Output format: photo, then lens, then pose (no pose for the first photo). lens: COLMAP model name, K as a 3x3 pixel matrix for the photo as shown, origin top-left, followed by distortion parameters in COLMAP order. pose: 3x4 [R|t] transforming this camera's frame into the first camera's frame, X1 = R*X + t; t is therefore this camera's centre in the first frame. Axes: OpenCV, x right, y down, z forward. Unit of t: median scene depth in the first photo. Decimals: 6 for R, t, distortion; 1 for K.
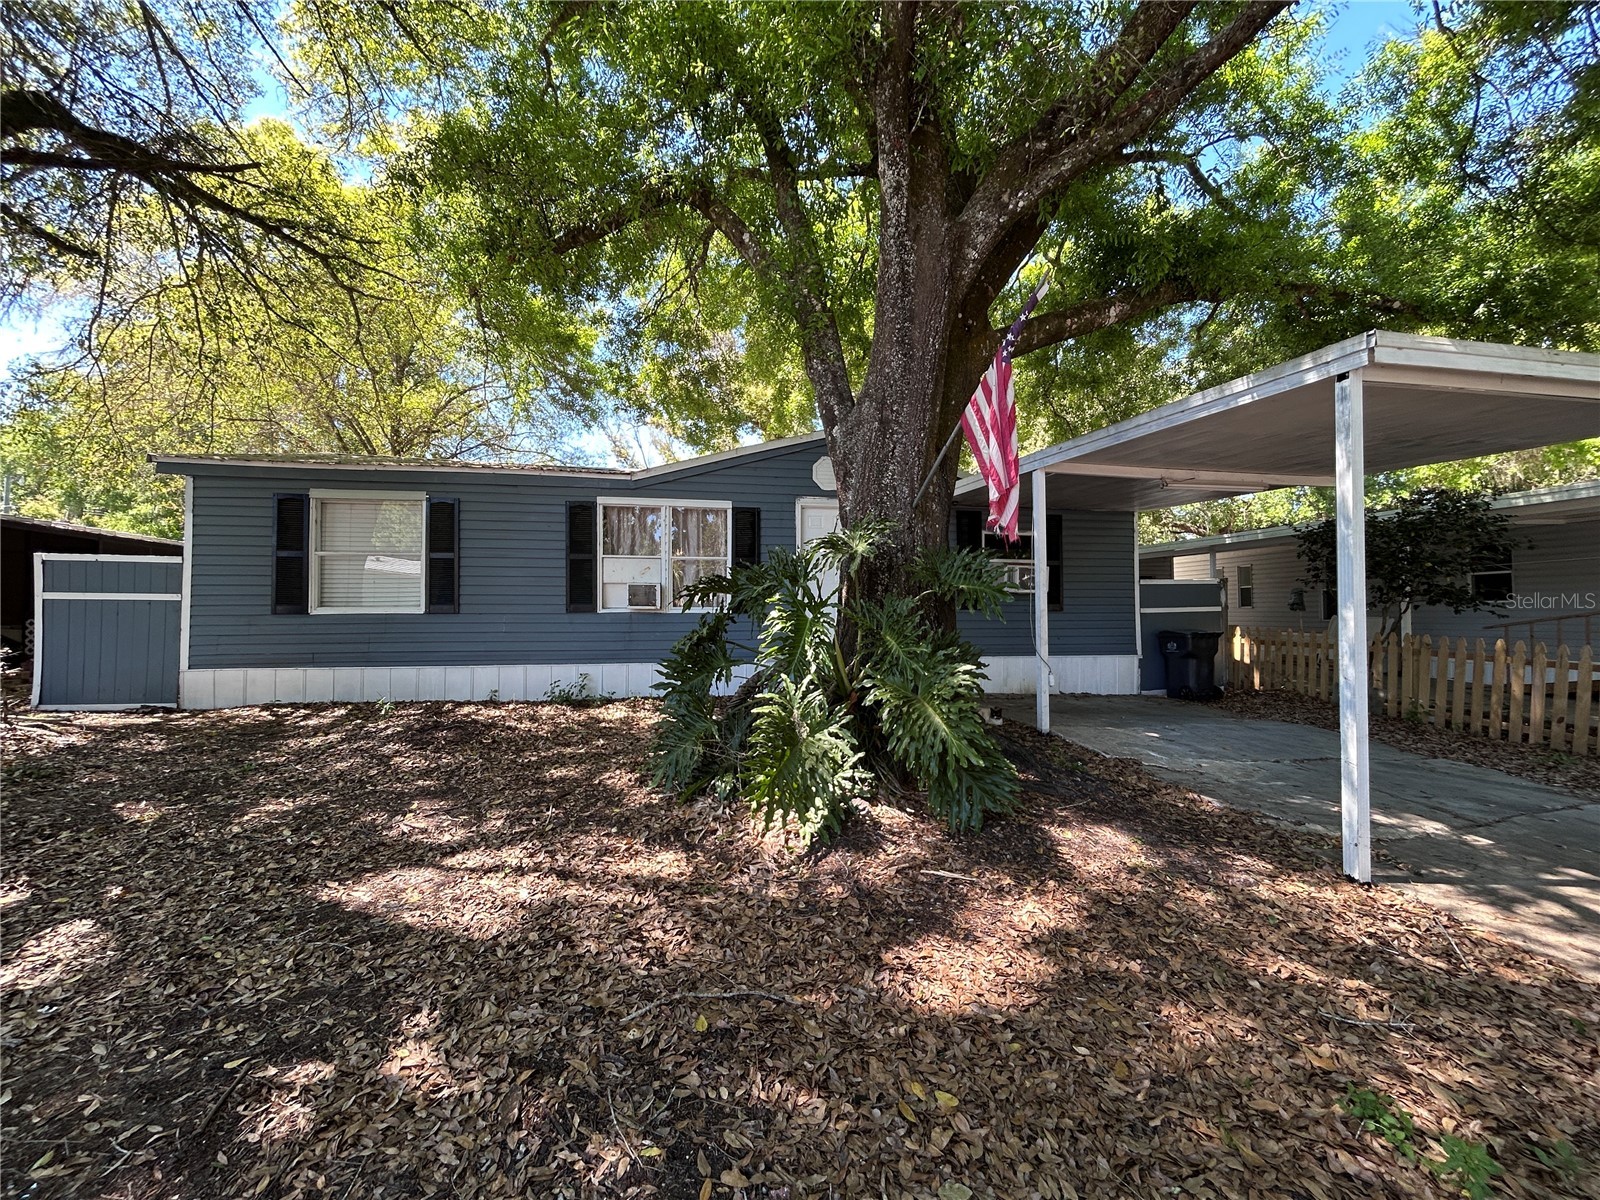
lens RADIAL K [[645.3, 0, 786.5], [0, 645.3, 596.4], [0, 0, 1]] dist [-0.003490, 0.001344]
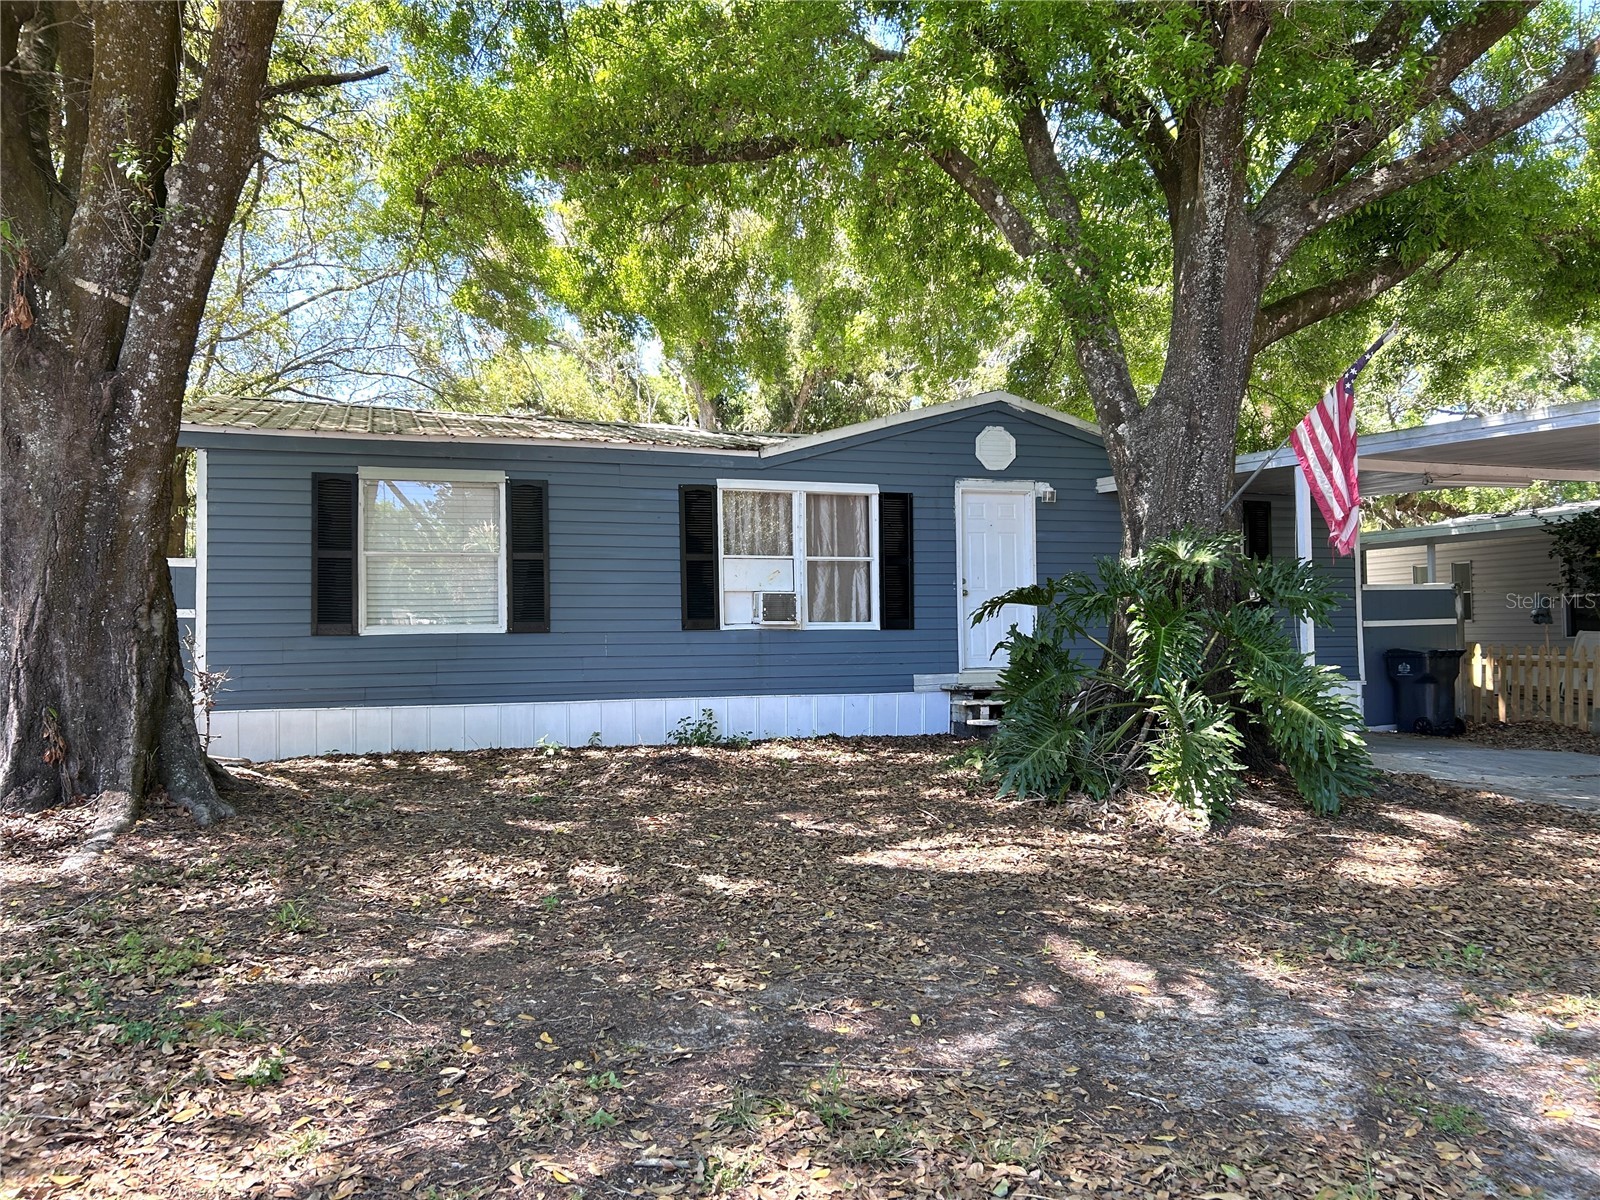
lens RADIAL K [[1160.9, 0, 802.7], [0, 1160.9, 604.4], [0, 0, 1]] dist [0.010881, -0.007710]
pose [[0.991393, -0.004289, 0.130846, -0.392068], [0.004941, 0.999977, -0.004655, 0.001330], [-0.130823, 0.005262, 0.991392, -0.391662]]
